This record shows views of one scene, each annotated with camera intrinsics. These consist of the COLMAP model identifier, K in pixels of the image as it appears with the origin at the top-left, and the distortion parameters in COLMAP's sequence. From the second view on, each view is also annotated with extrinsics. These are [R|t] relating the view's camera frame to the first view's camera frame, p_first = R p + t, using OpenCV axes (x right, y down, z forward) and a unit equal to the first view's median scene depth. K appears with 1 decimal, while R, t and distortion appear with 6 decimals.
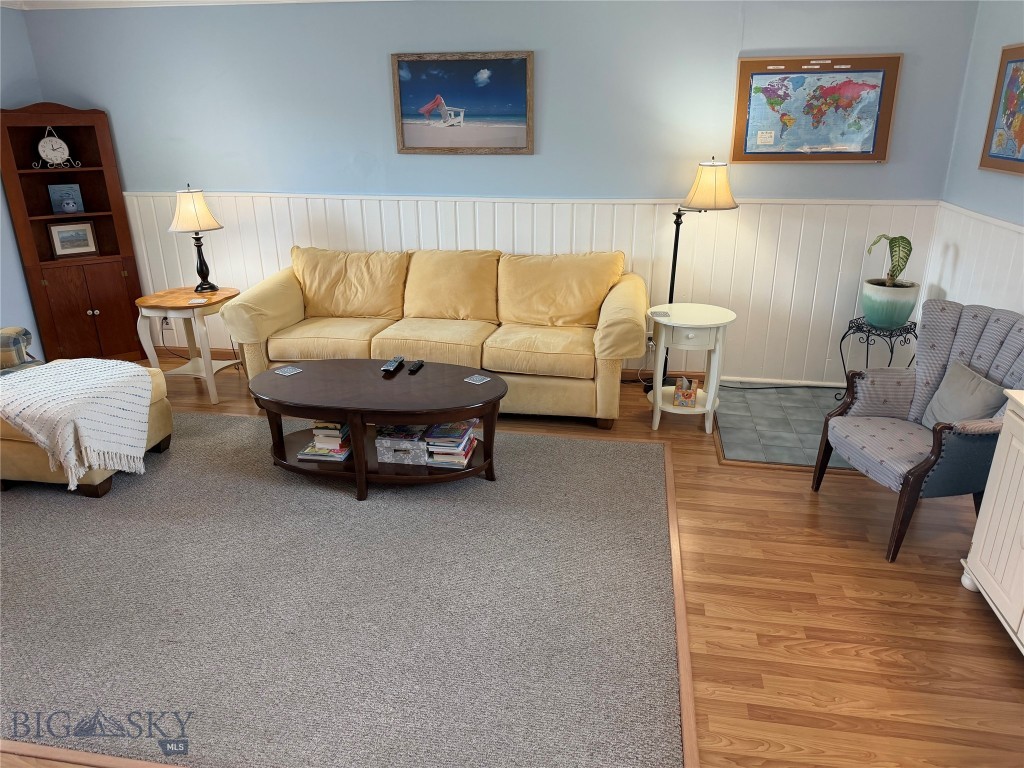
lens RADIAL K [[698.8, 0, 512.0], [0, 698.8, 384.0], [0, 0, 1]] dist [-0.000840, -0.040239]
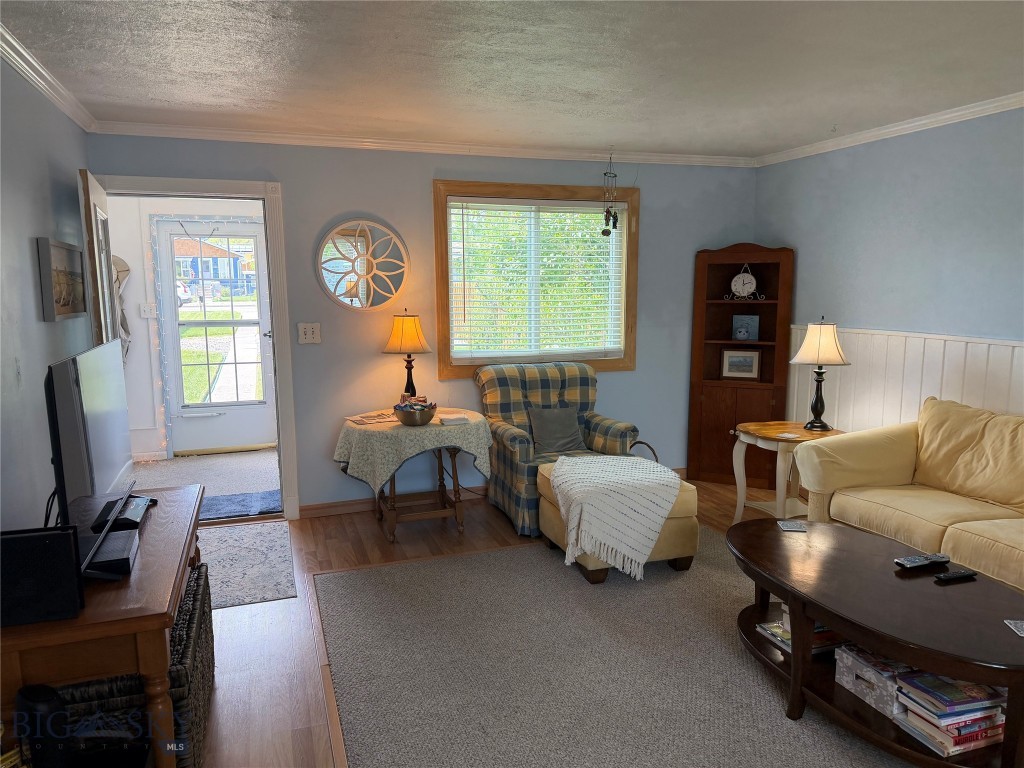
lens RADIAL K [[698.1, 0, 512.0], [0, 698.1, 384.0], [0, 0, 1]] dist [-0.002541, -0.003814]
pose [[0.450631, 0.112925, -0.885539, 0.186374], [-0.304470, 0.951931, -0.033546, -0.038266], [0.839184, 0.284737, 0.463352, 0.225996]]
